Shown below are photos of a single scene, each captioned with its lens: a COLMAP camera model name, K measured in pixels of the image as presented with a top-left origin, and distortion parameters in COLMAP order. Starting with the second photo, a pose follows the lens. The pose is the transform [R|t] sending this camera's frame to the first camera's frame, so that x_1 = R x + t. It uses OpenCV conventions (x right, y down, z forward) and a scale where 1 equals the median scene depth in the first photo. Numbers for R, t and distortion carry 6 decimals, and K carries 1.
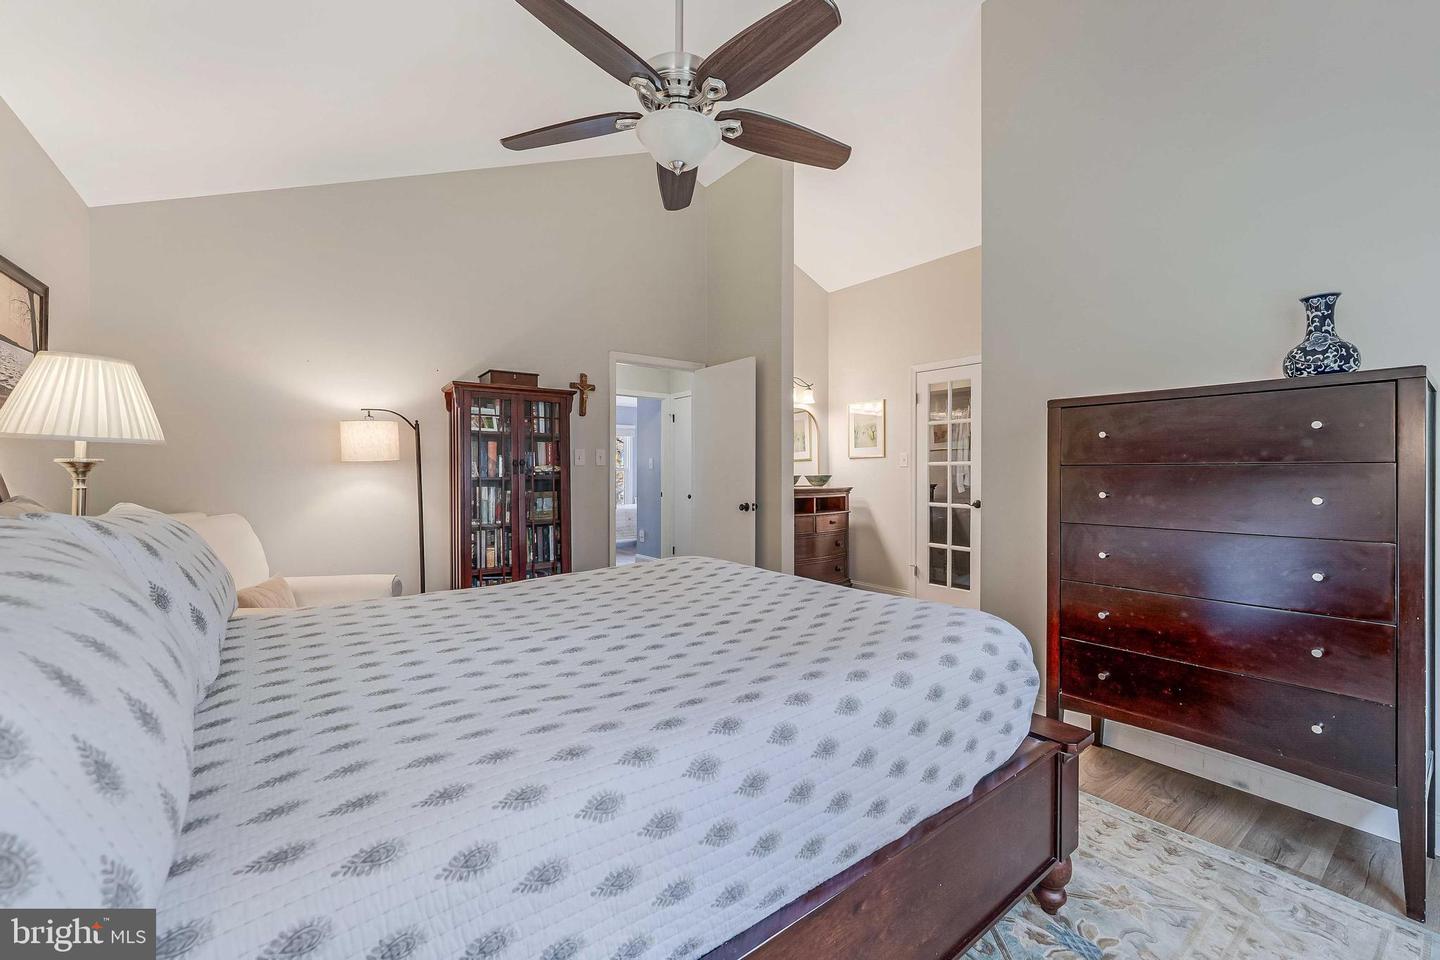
lens RADIAL K [[585.5, 0, 722.8], [0, 585.5, 468.5], [0, 0, 1]] dist [0.000734, -0.000009]
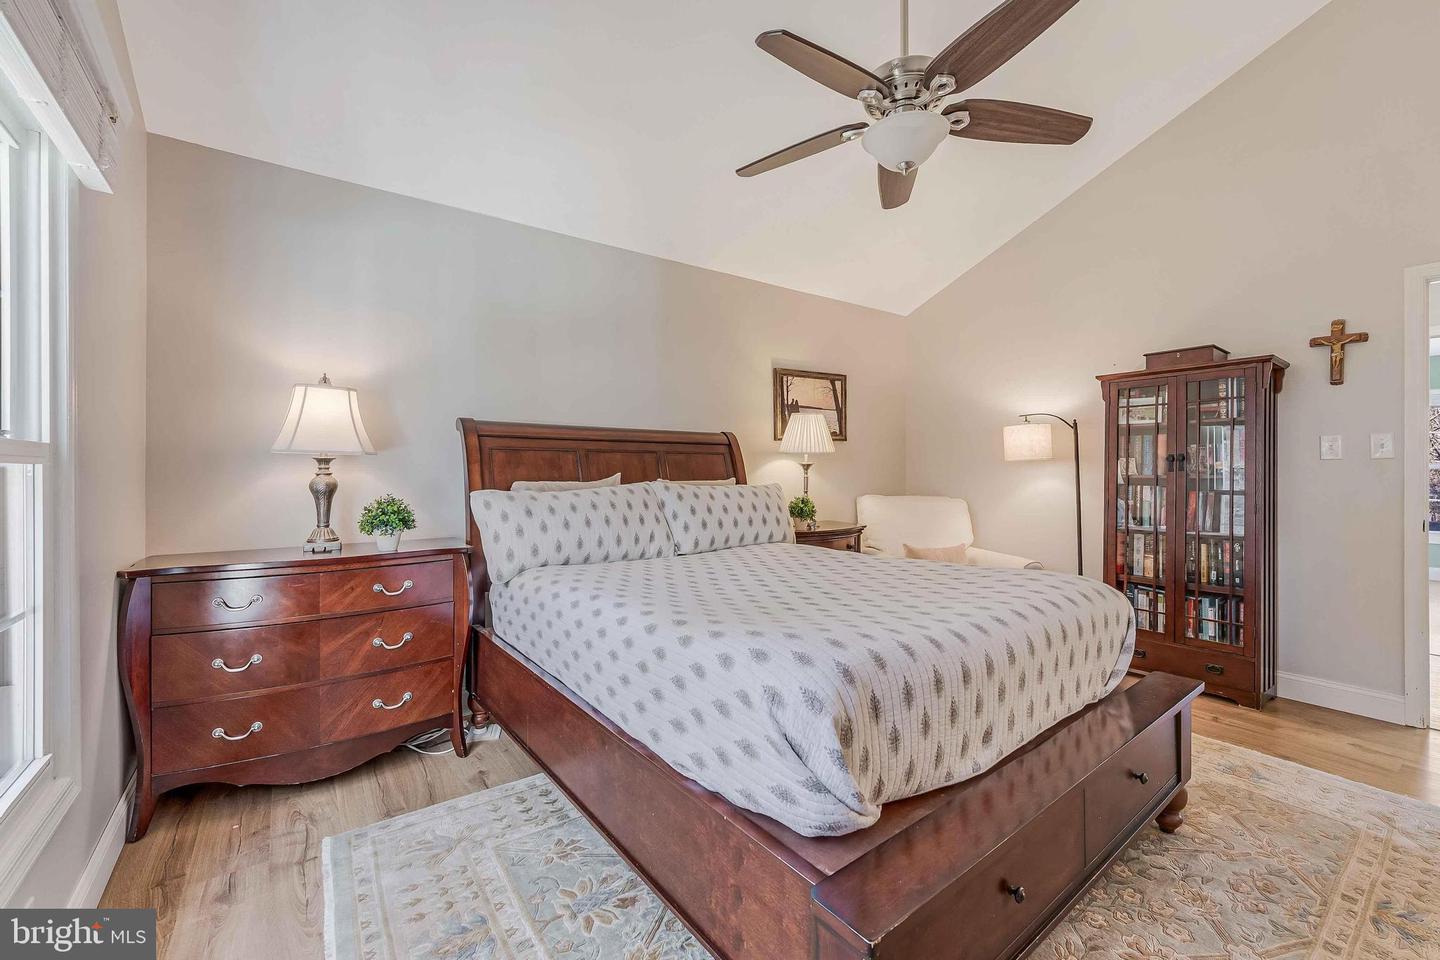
lens RADIAL K [[585.5, 0, 722.8], [0, 585.5, 468.5], [0, 0, 1]] dist [0.000734, -0.000009]
pose [[0.034129, 0.000694, -0.999417, 0.474986], [0.005333, 0.999985, 0.000877, 0.000763], [0.999403, -0.005360, 0.034124, 0.335619]]
